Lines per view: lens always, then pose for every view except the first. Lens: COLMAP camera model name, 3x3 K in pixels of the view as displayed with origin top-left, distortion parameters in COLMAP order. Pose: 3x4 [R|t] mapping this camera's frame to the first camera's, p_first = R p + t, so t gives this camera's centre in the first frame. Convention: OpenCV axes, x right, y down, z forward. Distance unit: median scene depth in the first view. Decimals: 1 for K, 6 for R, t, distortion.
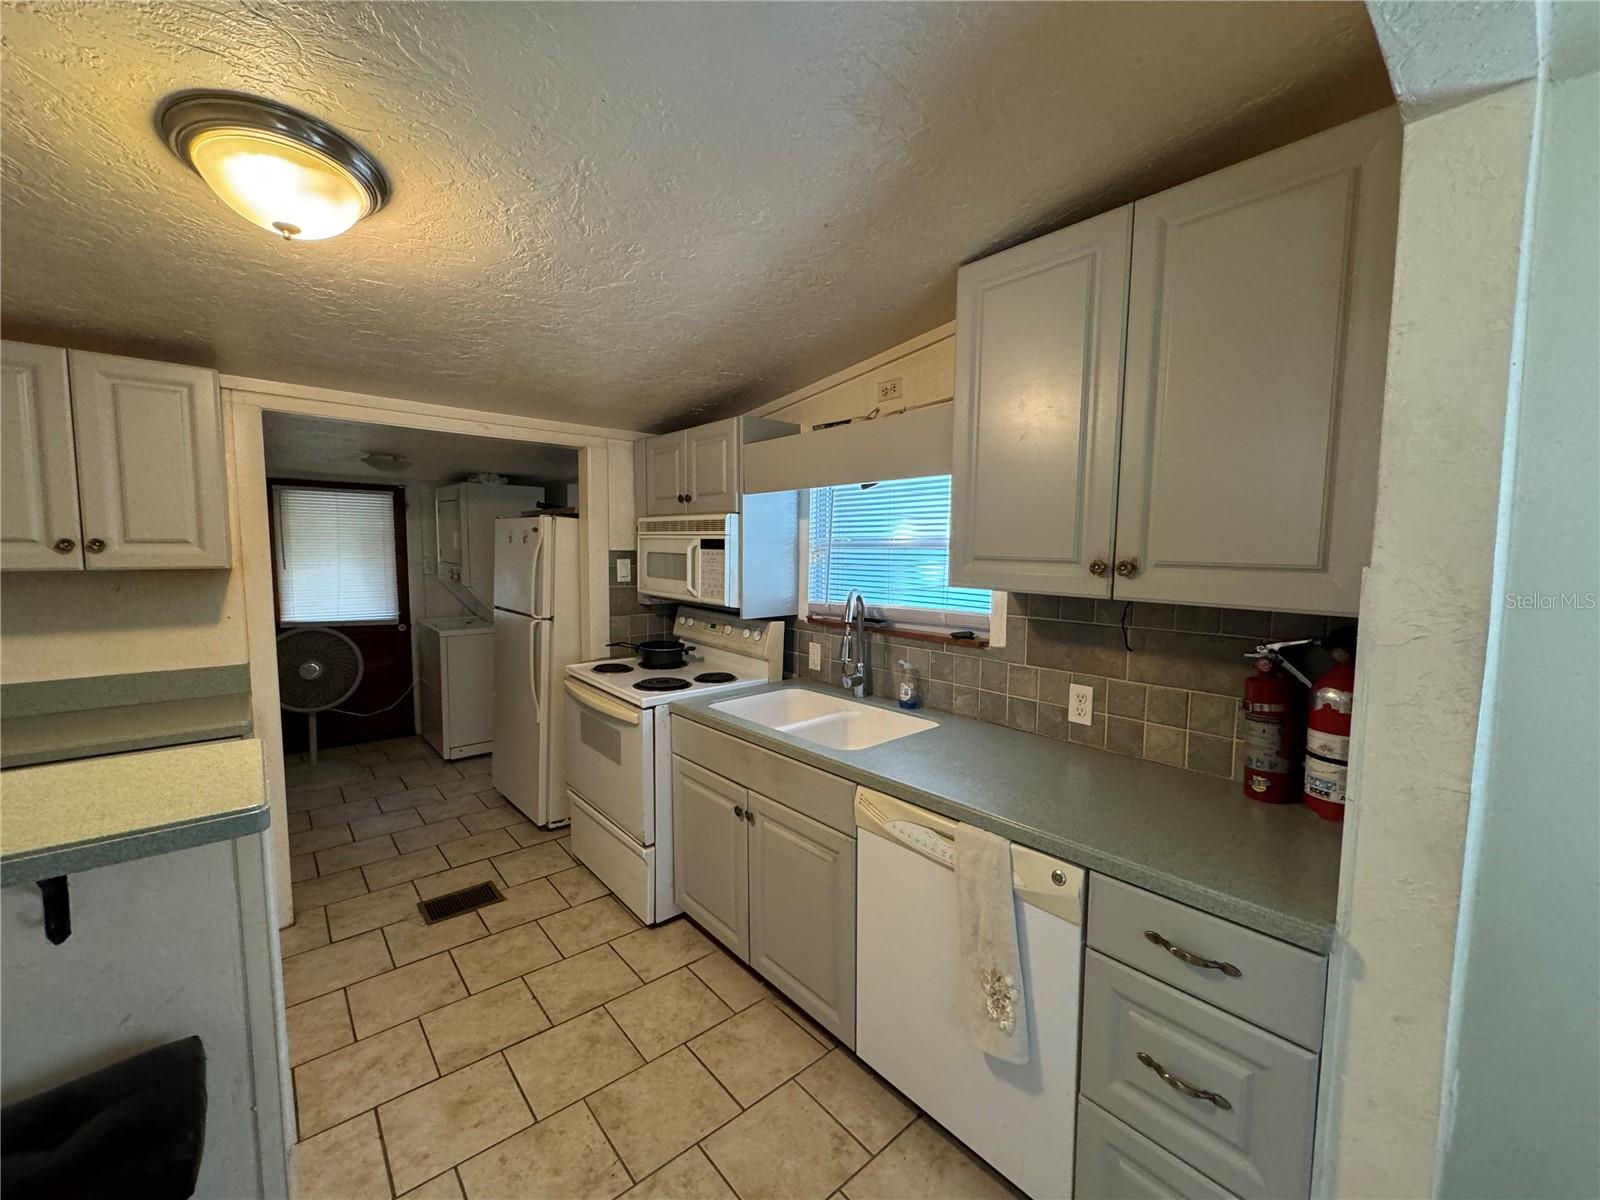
lens RADIAL K [[644.2, 0, 791.3], [0, 644.2, 601.5], [0, 0, 1]] dist [0.005456, -0.000126]
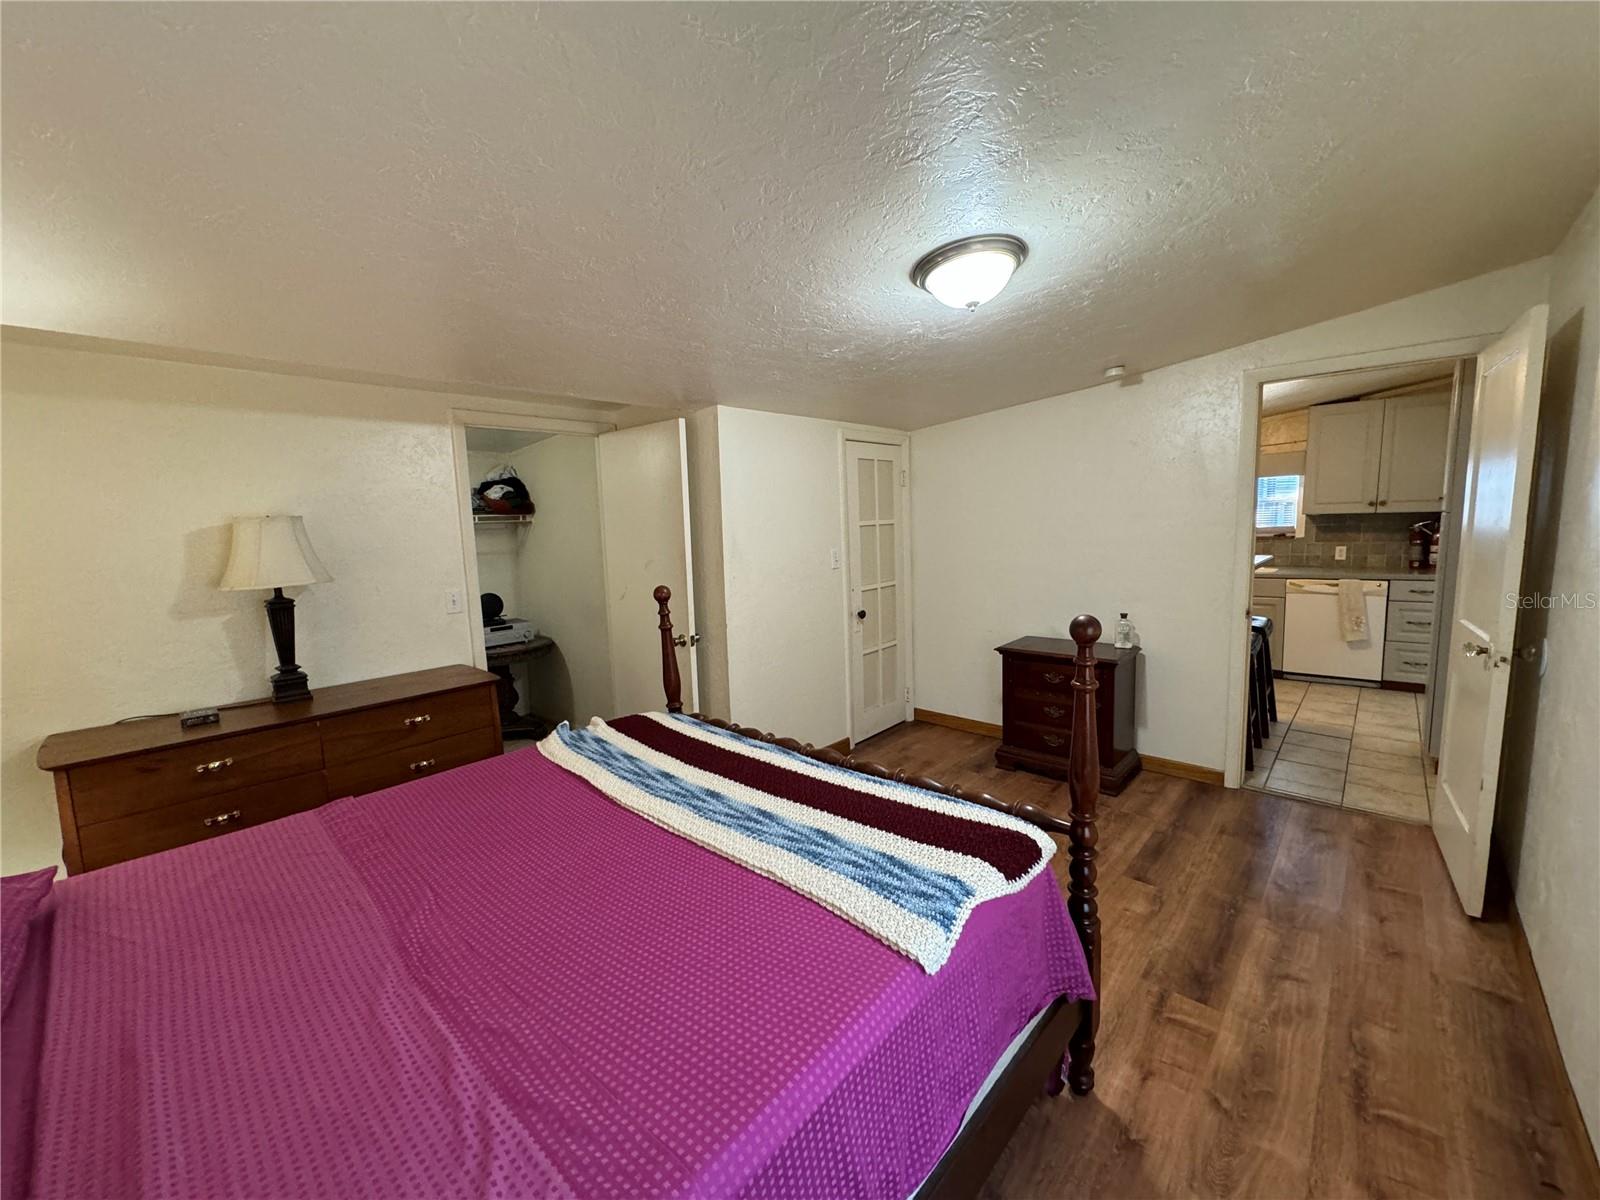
lens RADIAL K [[644.2, 0, 806.1], [0, 644.2, 596.7], [0, 0, 1]] dist [0.005456, -0.000126]
pose [[0.991382, -0.056095, 0.118384, -2.081961], [0.051858, 0.997909, 0.038573, 0.107770], [-0.120300, -0.032102, 0.992218, -1.457147]]
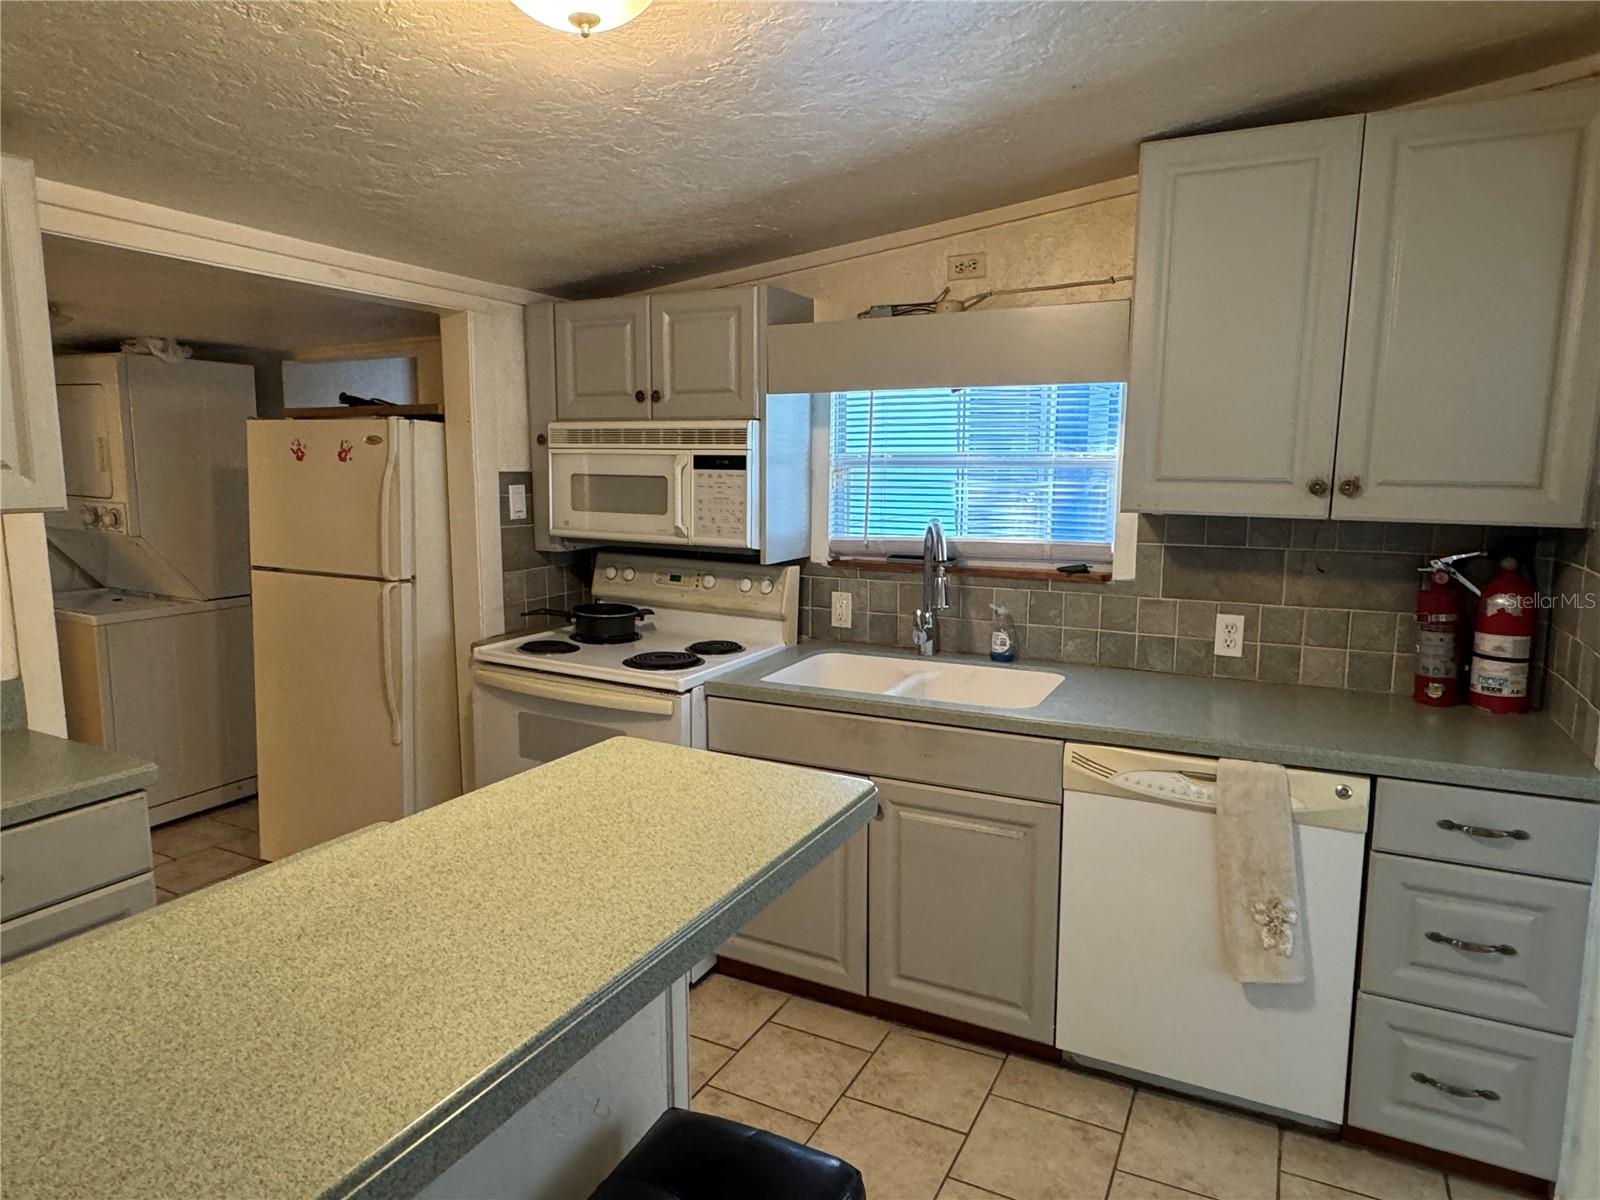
lens RADIAL K [[968.1, 0, 800.7], [0, 968.1, 596.6], [0, 0, 1]] dist [0.005831, -0.001158]
pose [[0.927807, -0.055680, 0.368881, -0.577868], [0.035222, 0.997456, 0.061968, -0.004092], [-0.371393, -0.044502, 0.927409, -0.057411]]
